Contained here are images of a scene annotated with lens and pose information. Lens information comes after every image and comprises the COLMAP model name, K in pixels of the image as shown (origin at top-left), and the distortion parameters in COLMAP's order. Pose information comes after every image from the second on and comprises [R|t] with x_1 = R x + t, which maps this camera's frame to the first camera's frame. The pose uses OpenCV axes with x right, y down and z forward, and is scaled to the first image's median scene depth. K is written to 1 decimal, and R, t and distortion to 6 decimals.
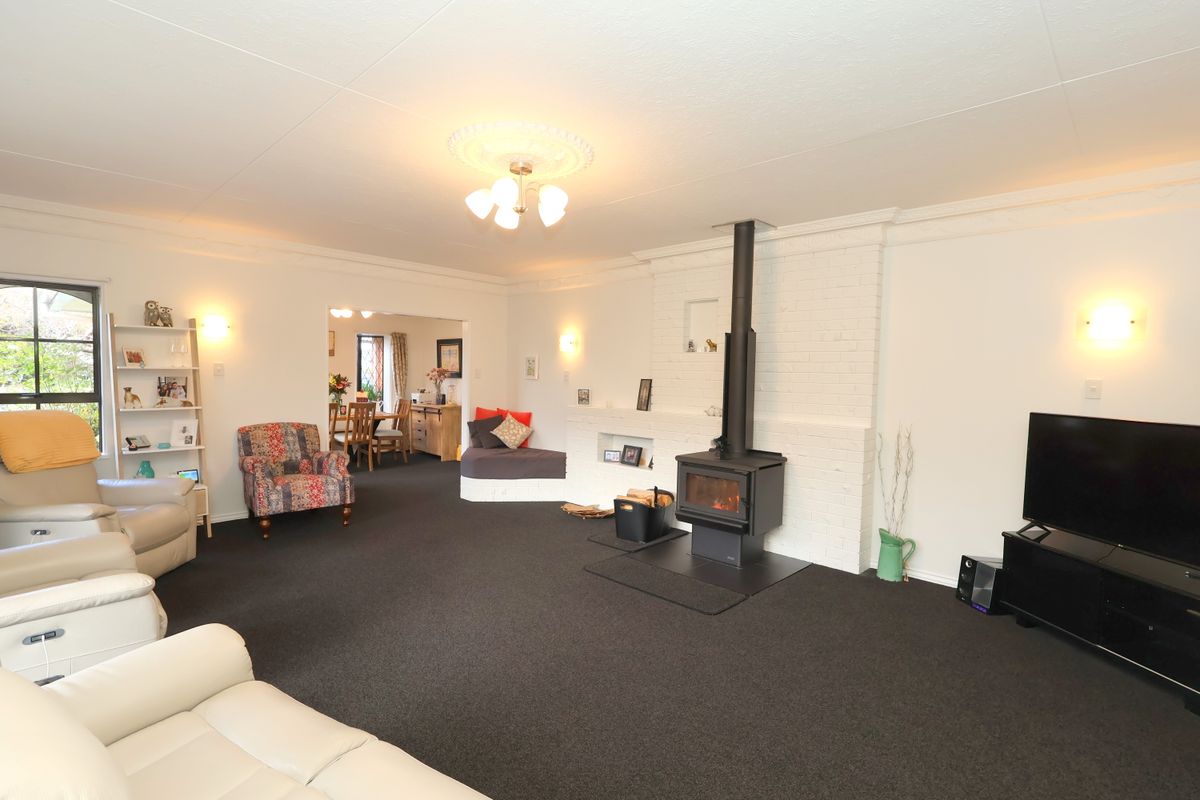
lens RADIAL K [[558.2, 0, 605.2], [0, 558.2, 401.1], [0, 0, 1]] dist [0.000470, 0.000146]
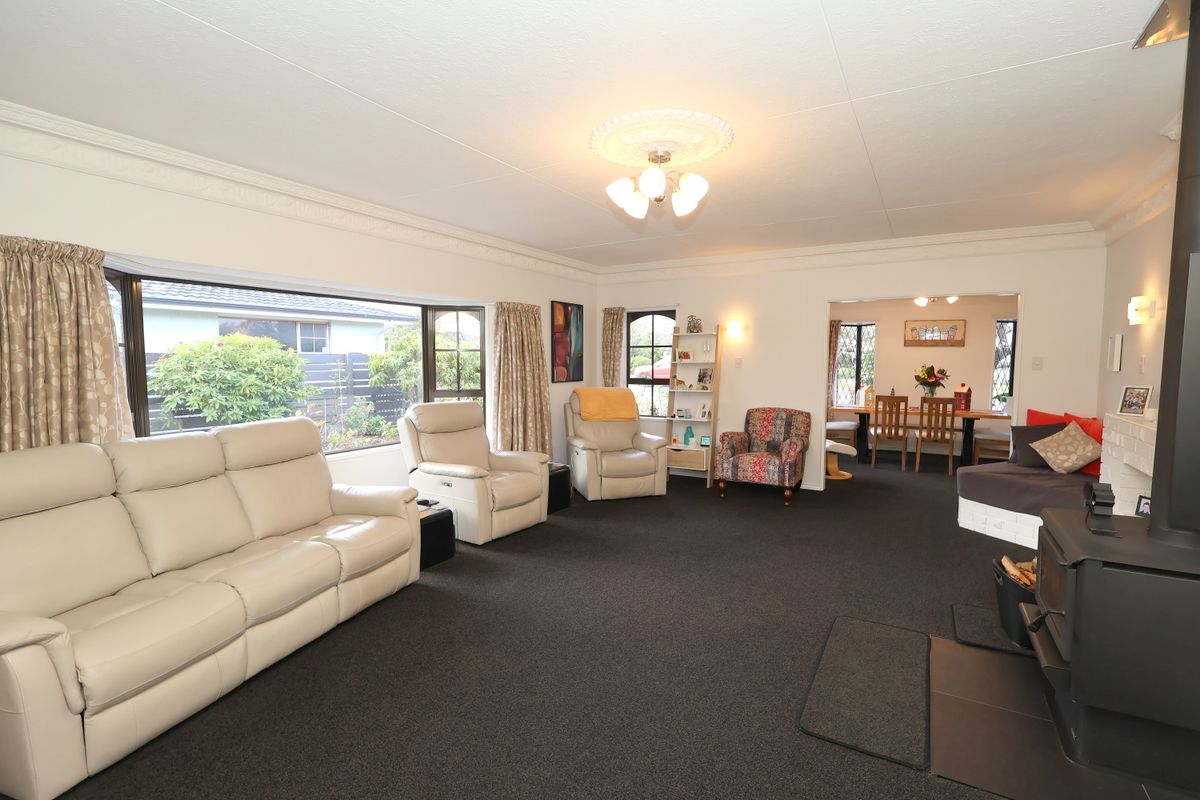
lens RADIAL K [[558.2, 0, 605.2], [0, 558.2, 401.1], [0, 0, 1]] dist [0.000470, 0.000146]
pose [[0.248544, 0.053975, -0.967116, 0.478755], [-0.042768, 0.998084, 0.044712, -0.012854], [0.967676, 0.030248, 0.250376, 0.385874]]
